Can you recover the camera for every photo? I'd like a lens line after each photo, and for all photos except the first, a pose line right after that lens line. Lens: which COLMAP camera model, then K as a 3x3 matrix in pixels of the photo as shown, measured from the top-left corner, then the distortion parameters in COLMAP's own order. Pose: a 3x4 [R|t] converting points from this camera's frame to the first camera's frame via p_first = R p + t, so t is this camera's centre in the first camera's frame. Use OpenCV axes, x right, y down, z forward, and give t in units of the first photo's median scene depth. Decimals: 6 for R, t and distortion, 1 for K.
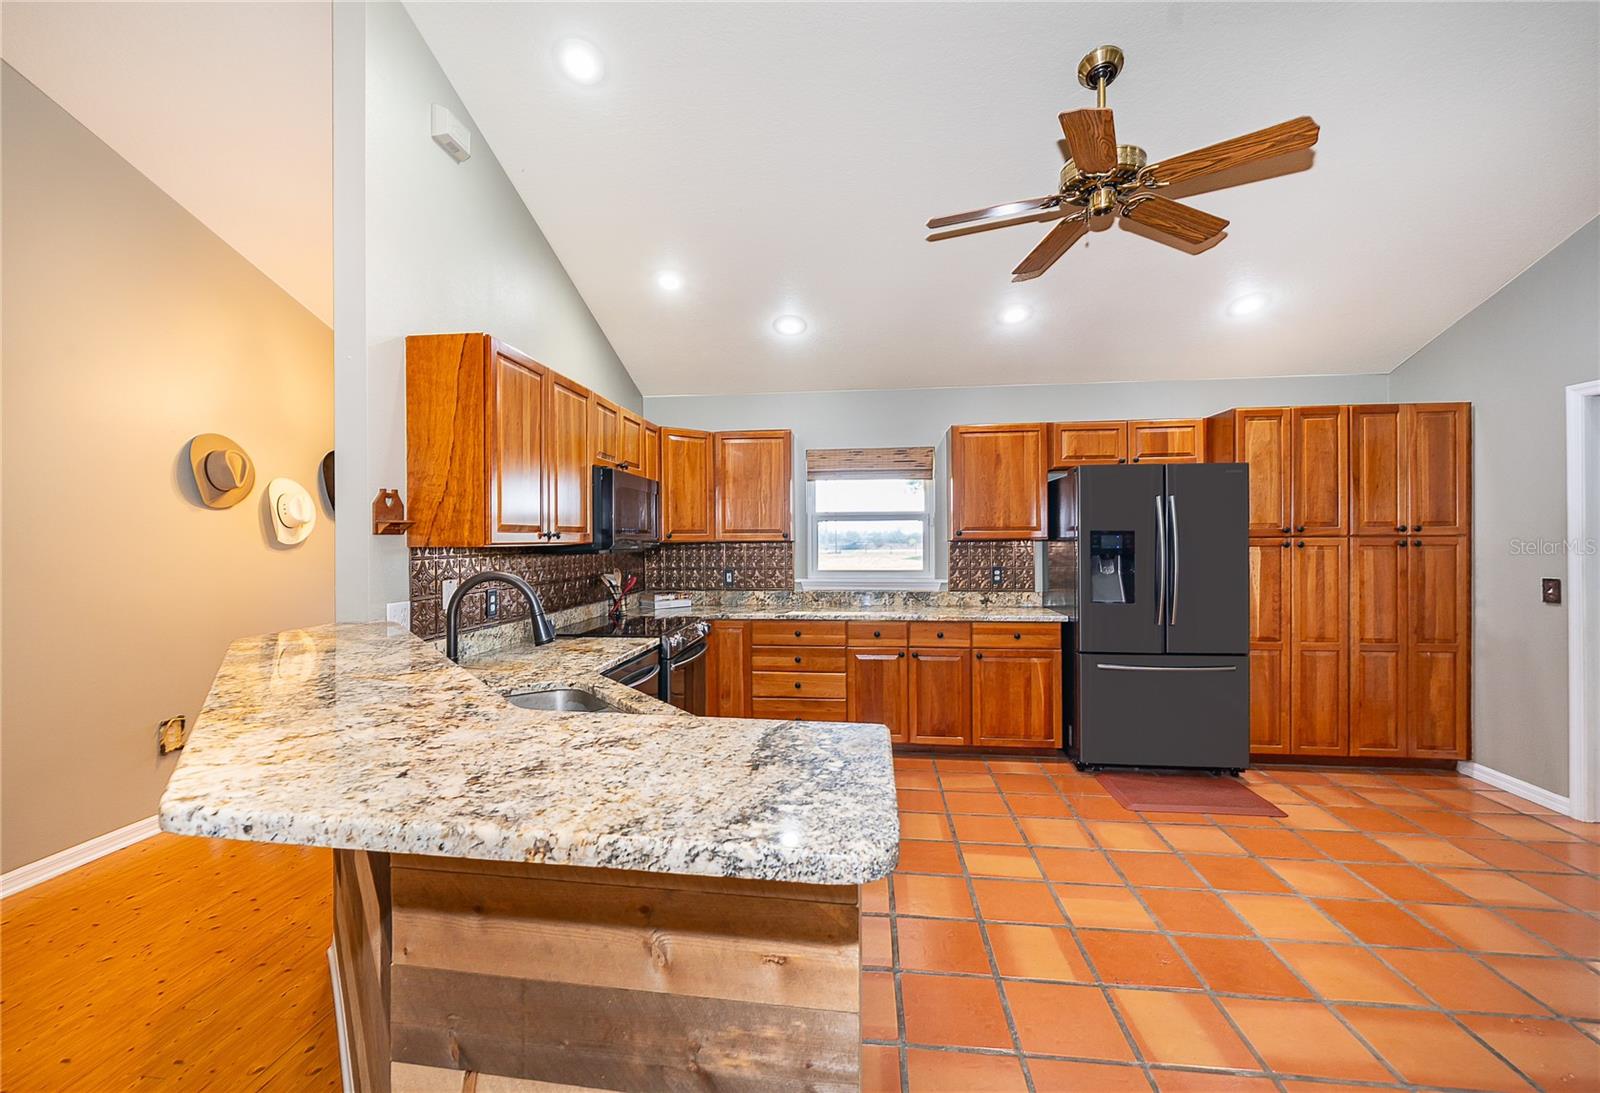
lens RADIAL K [[667.6, 0, 797.5], [0, 667.6, 542.0], [0, 0, 1]] dist [-0.001298, -0.000116]
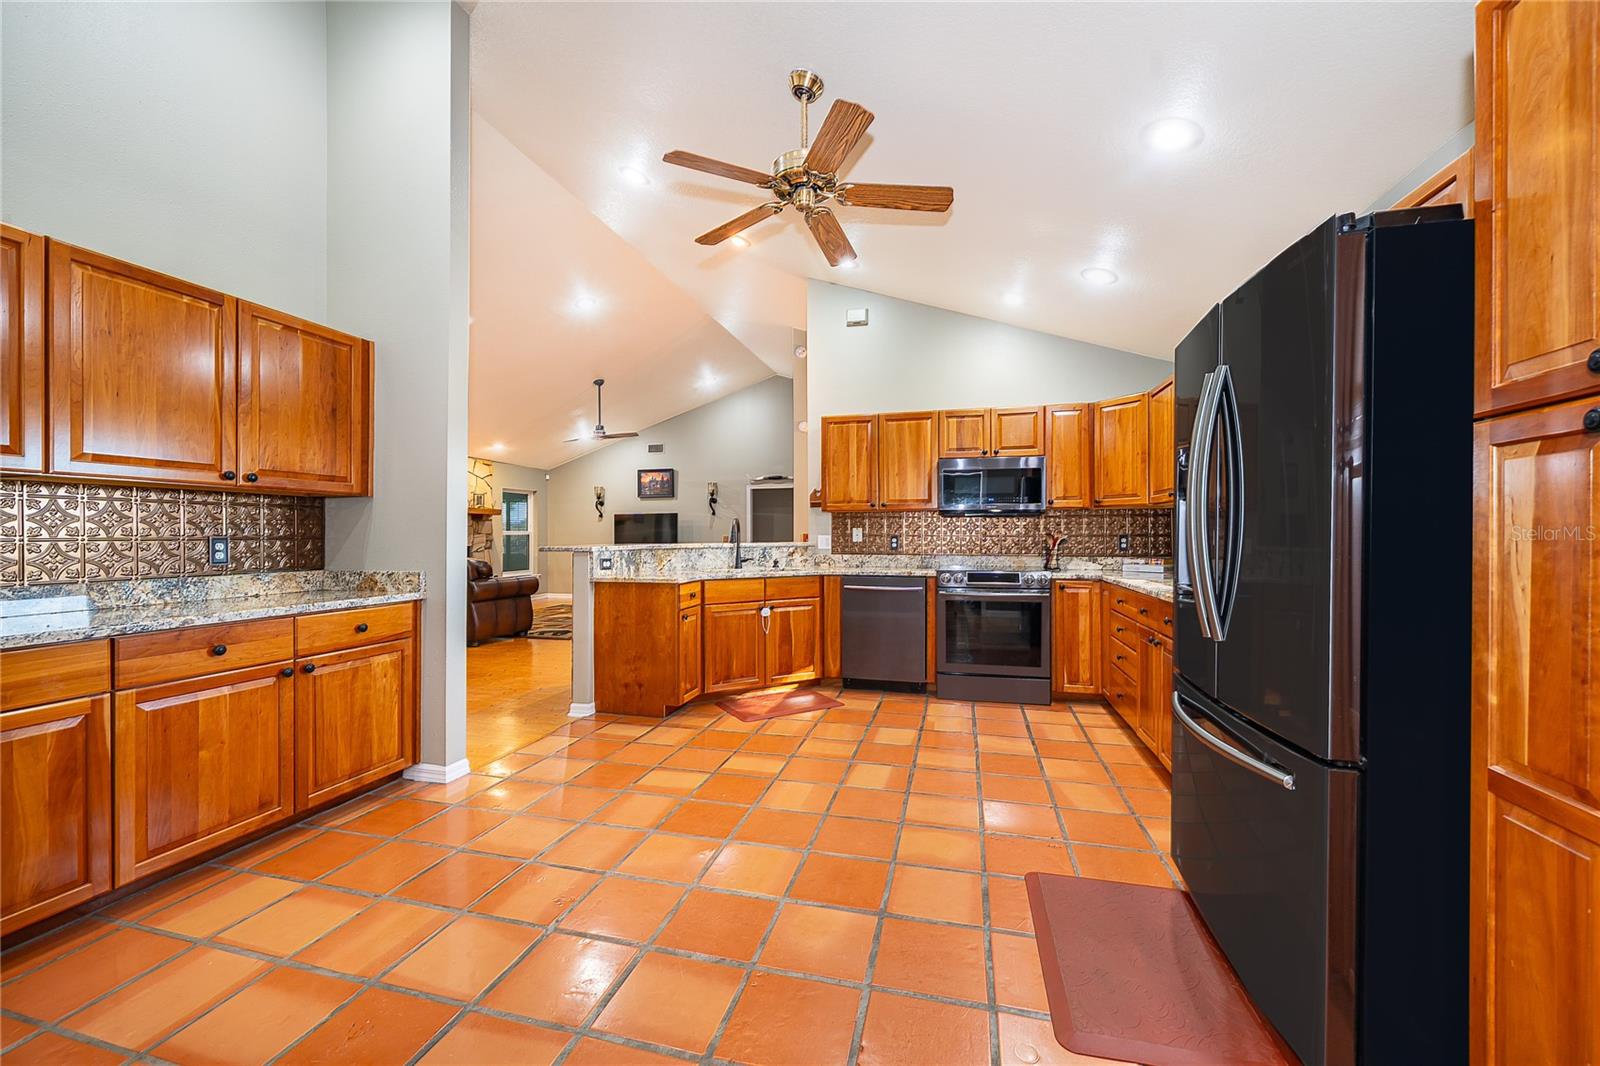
lens RADIAL K [[633.2, 0, 795.6], [0, 633.2, 534.3], [0, 0, 1]] dist [-0.002931, -0.000889]
pose [[-0.148384, 0.004673, -0.988919, 0.960589], [-0.001517, 0.999987, 0.004953, 0.043060], [0.988929, 0.002235, -0.148375, 0.708585]]
